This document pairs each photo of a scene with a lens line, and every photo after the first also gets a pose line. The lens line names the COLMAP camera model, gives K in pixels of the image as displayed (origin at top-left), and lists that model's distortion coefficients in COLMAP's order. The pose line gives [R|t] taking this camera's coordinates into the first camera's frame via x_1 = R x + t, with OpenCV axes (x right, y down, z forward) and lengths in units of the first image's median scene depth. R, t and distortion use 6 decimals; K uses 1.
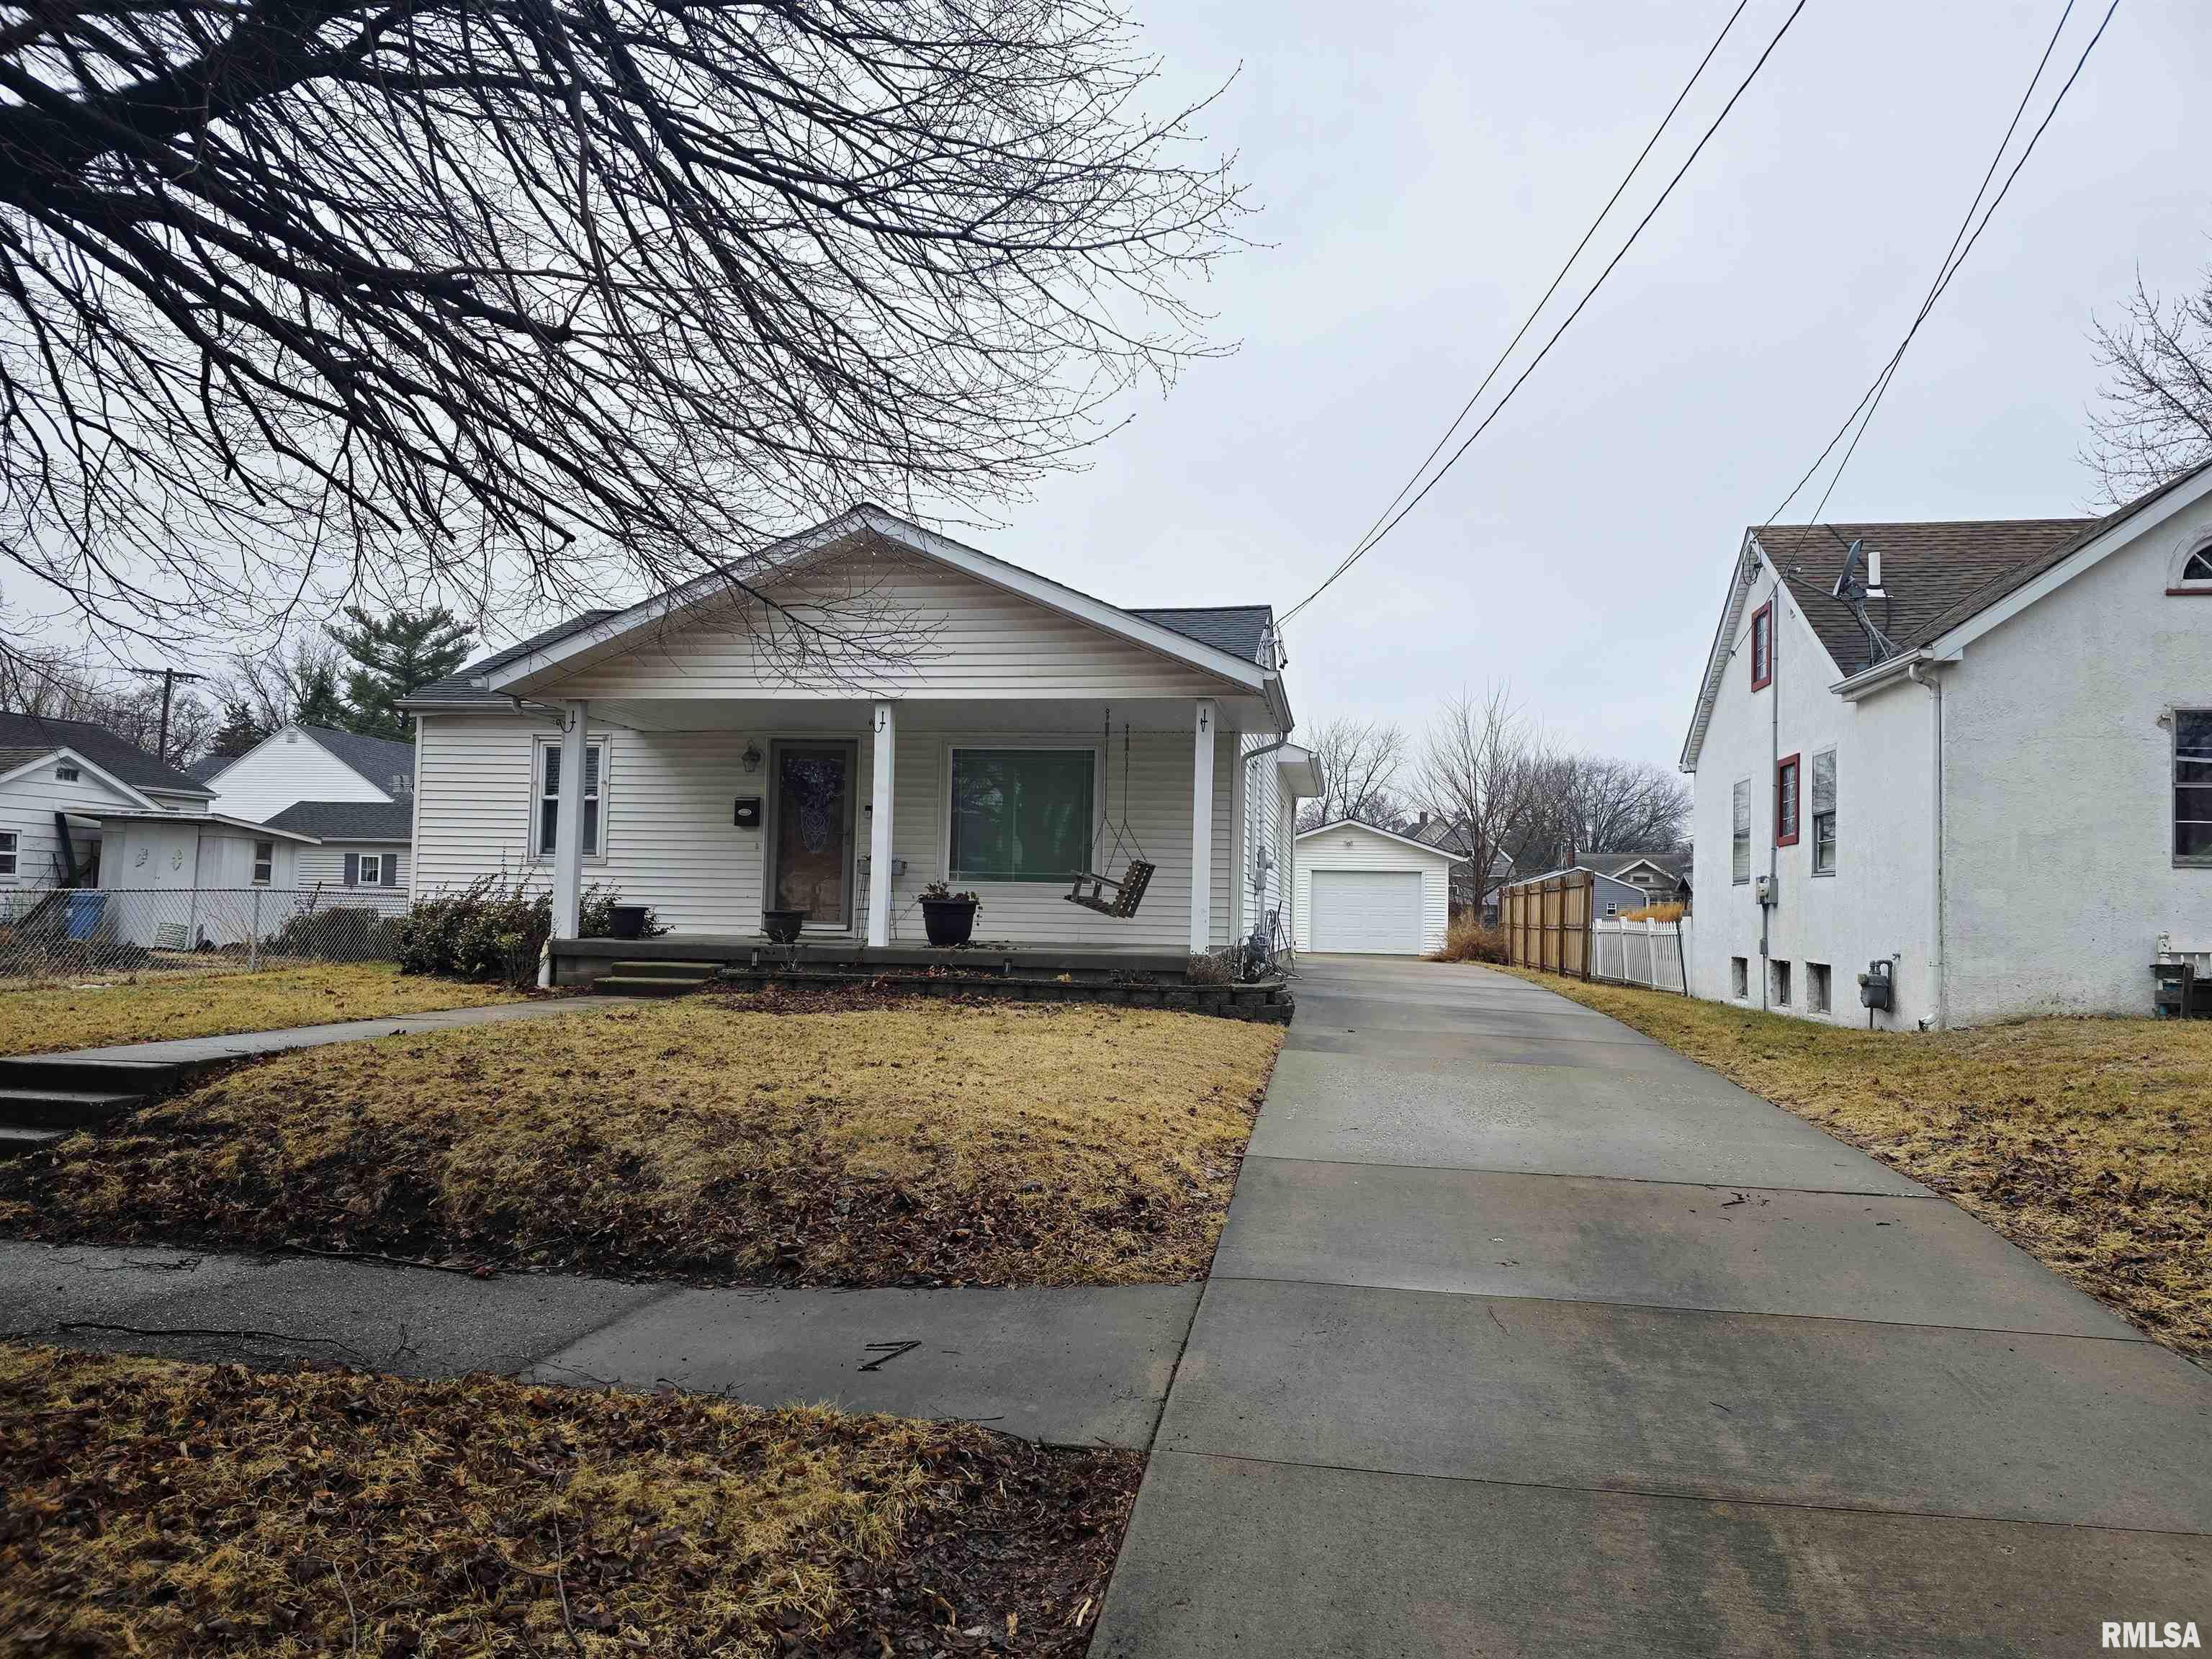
lens RADIAL K [[1481.4, 0, 1104.4], [0, 1481.4, 845.3], [0, 0, 1]] dist [-0.003943, -0.015761]
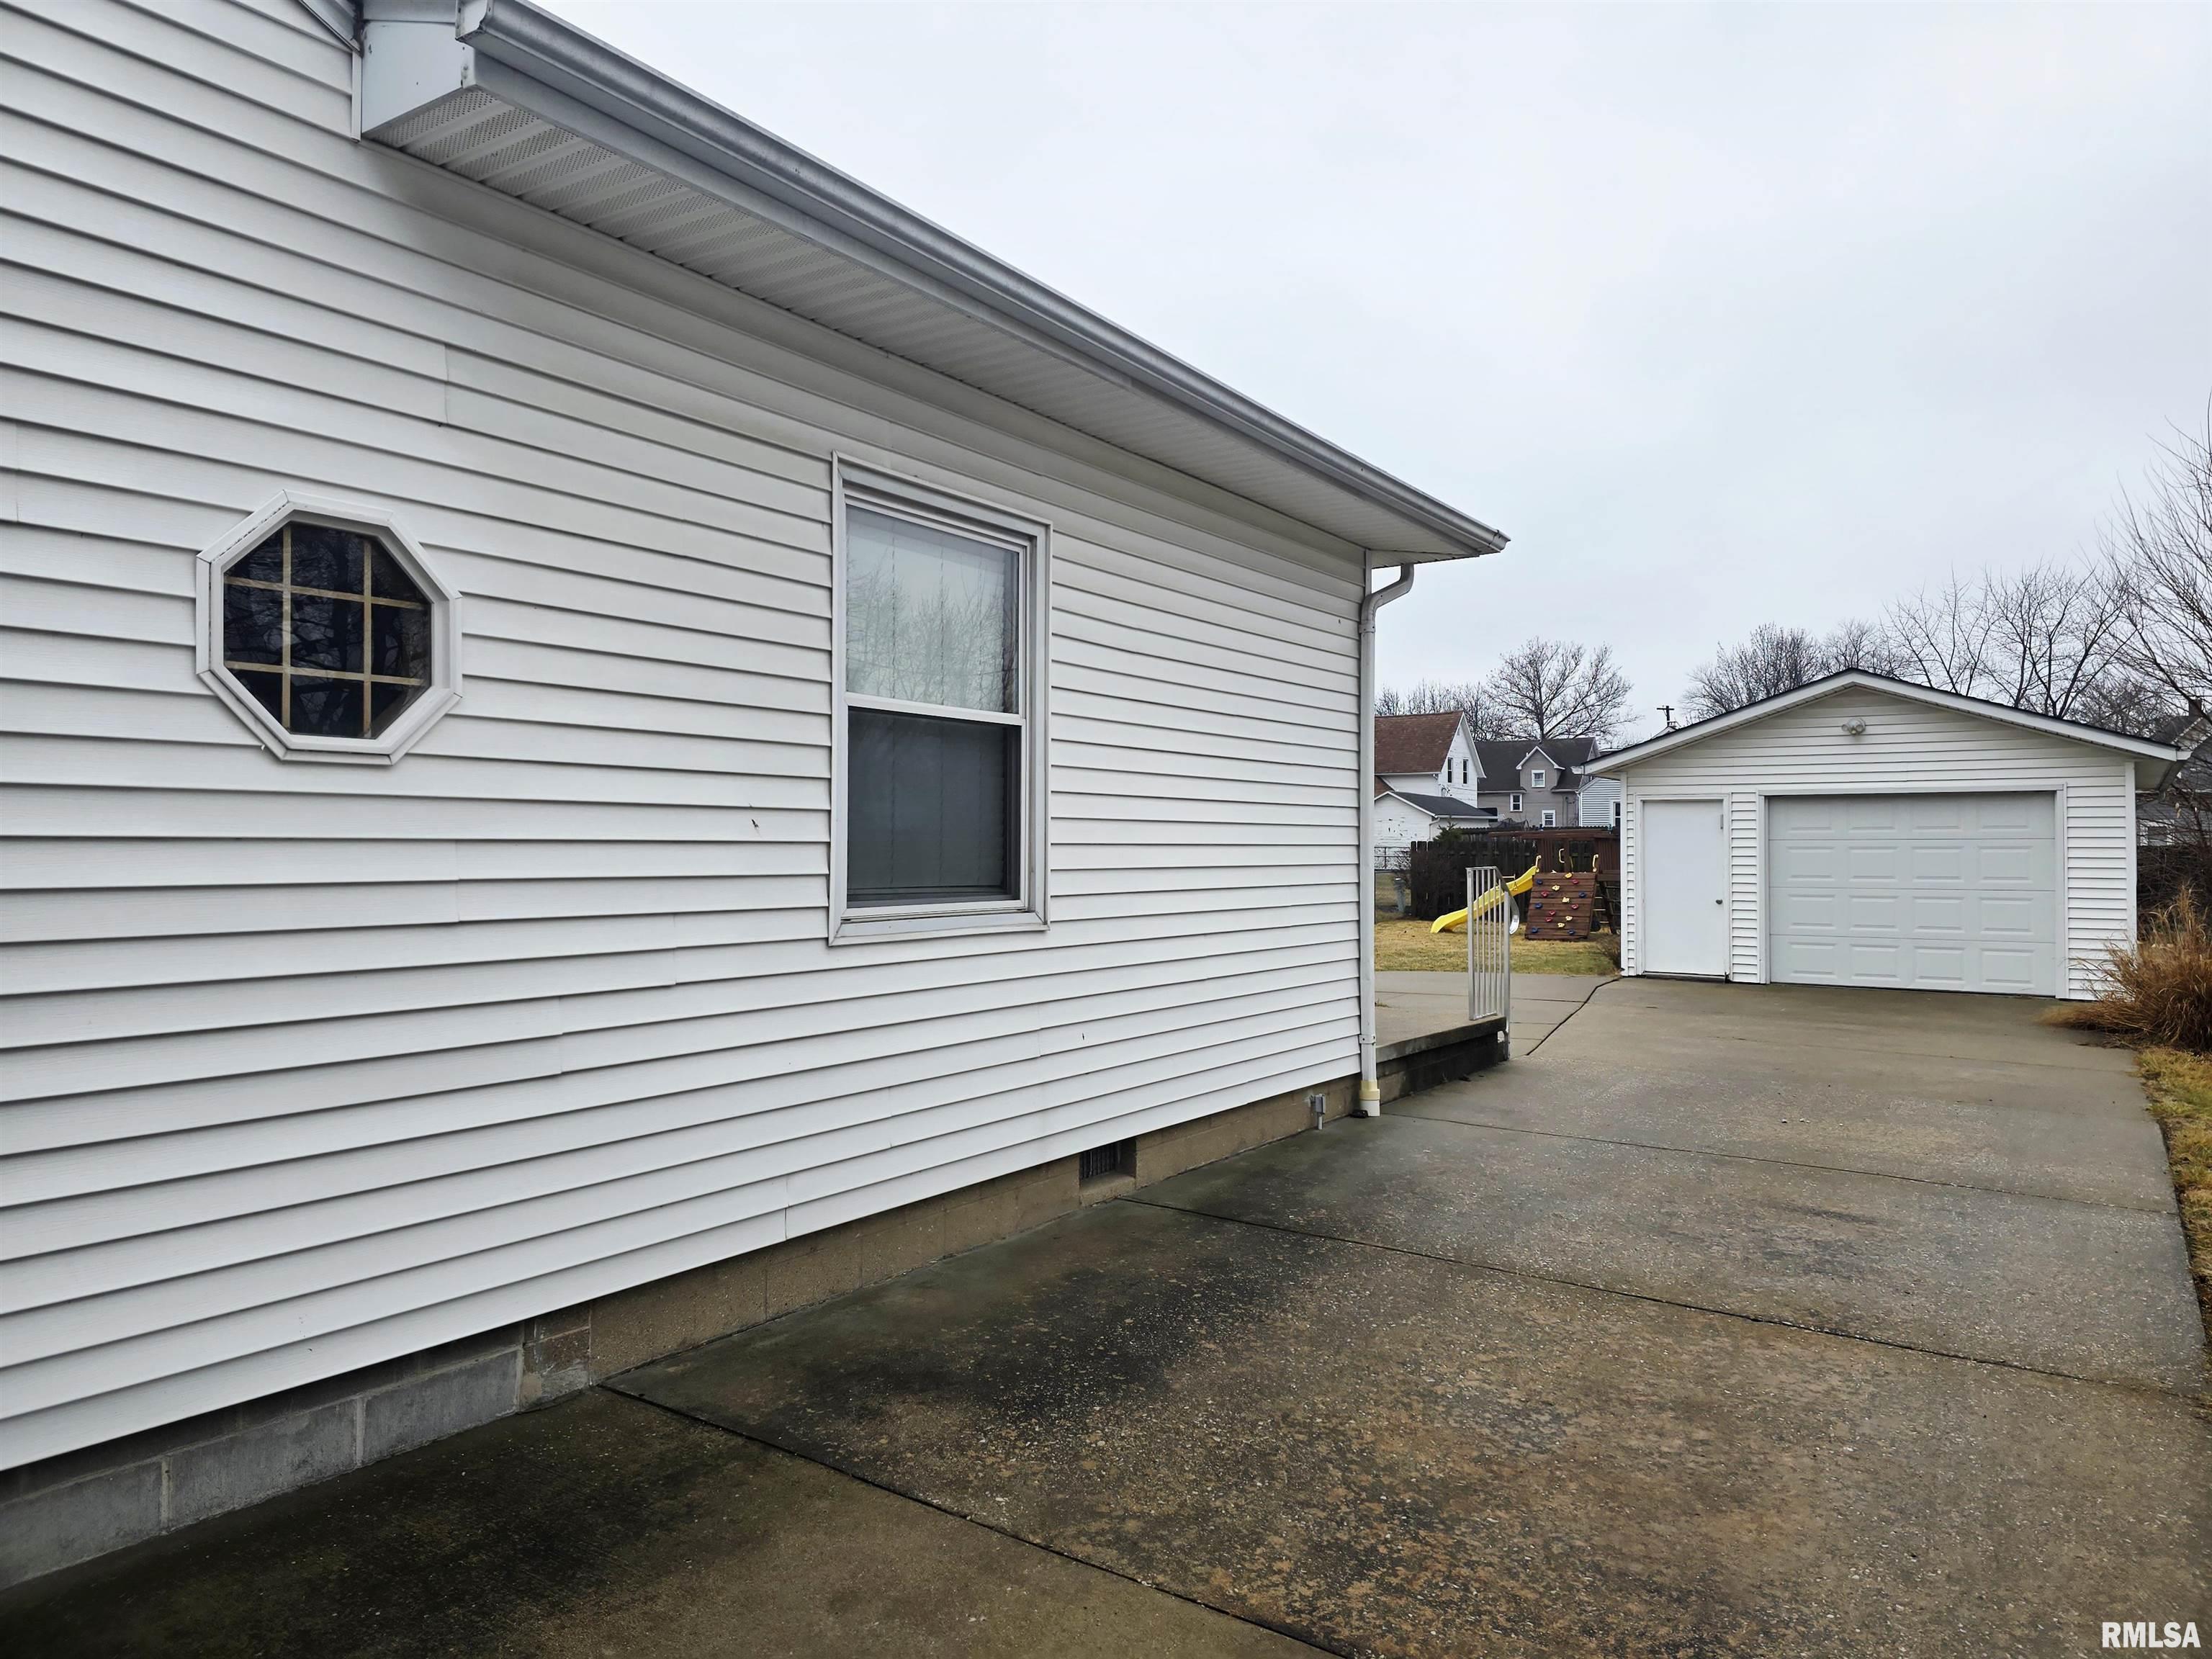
lens RADIAL K [[1481.4, 0, 1110.4], [0, 1481.4, 815.1], [0, 0, 1]] dist [-0.003943, -0.015761]
pose [[0.905688, -0.031231, -0.422793, 0.335432], [0.040038, 0.999127, 0.011963, 0.020939], [0.422050, -0.027763, 0.906147, 1.177957]]
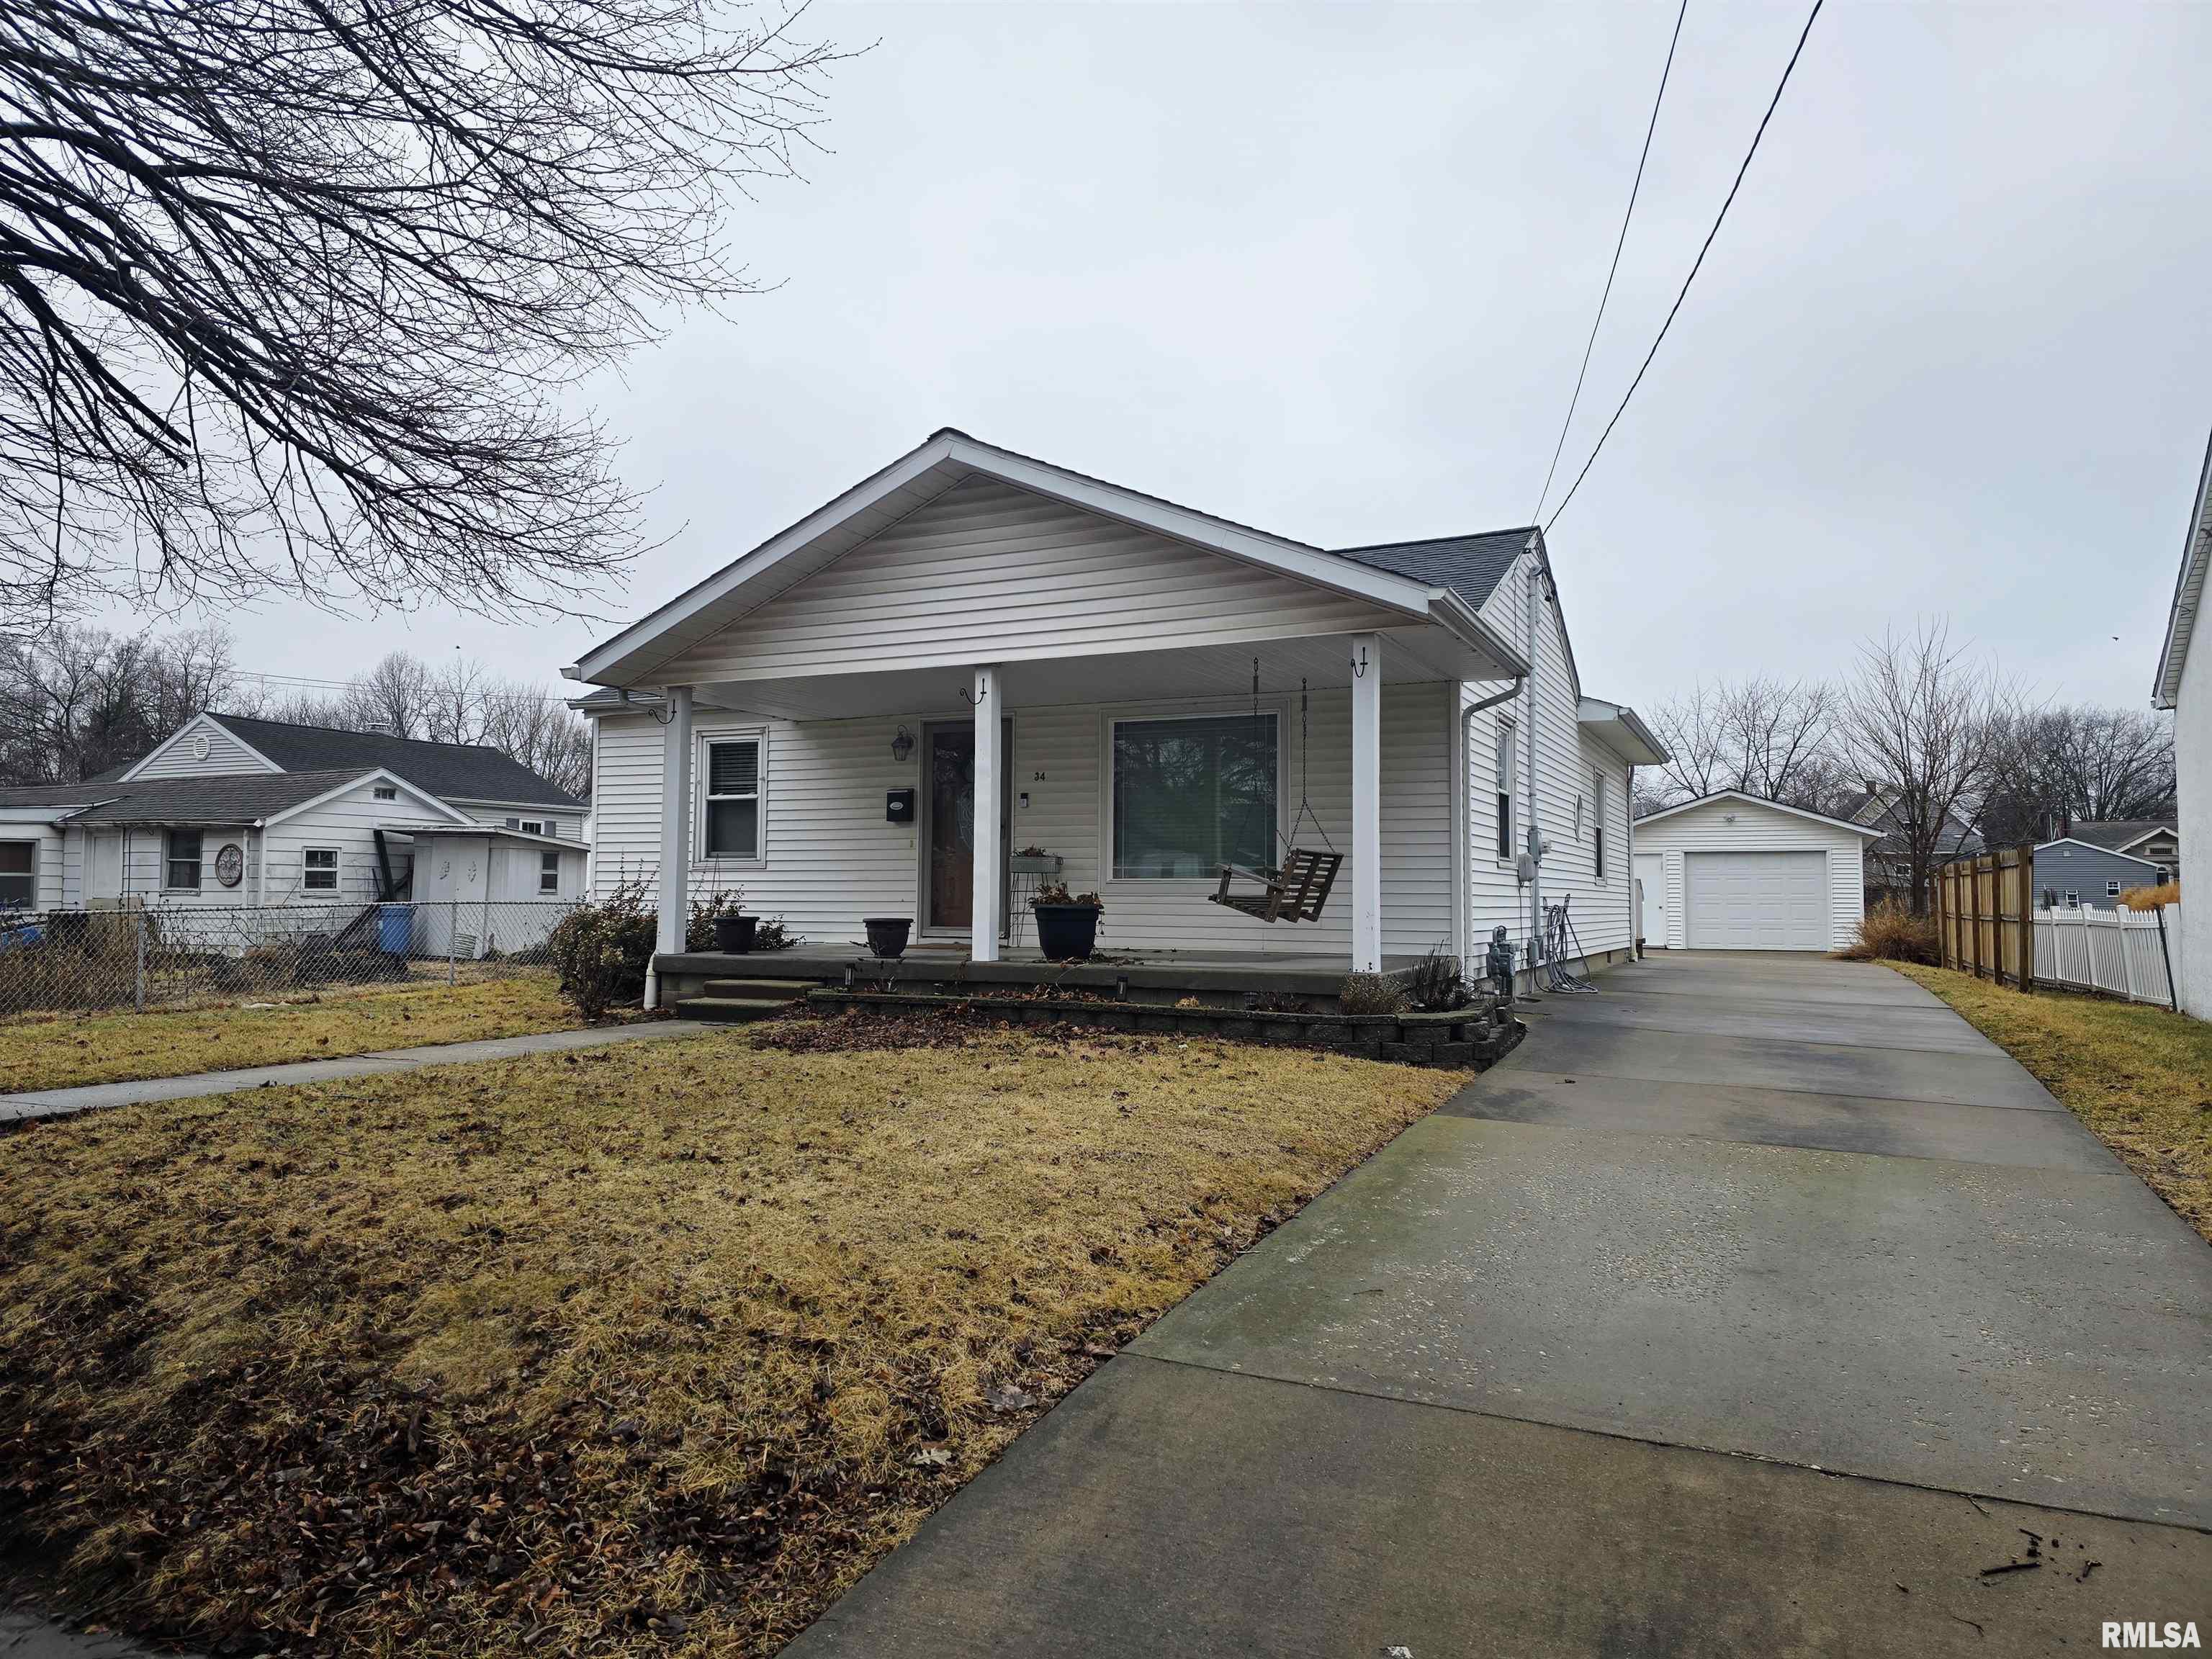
lens RADIAL K [[1481.4, 0, 1059.8], [0, 1481.4, 781.9], [0, 0, 1]] dist [-0.003943, -0.015761]
pose [[0.954745, -0.040485, -0.294659, 0.111255], [0.029457, 0.998693, -0.041770, 0.003285], [0.295965, 0.031200, 0.954689, 0.182740]]
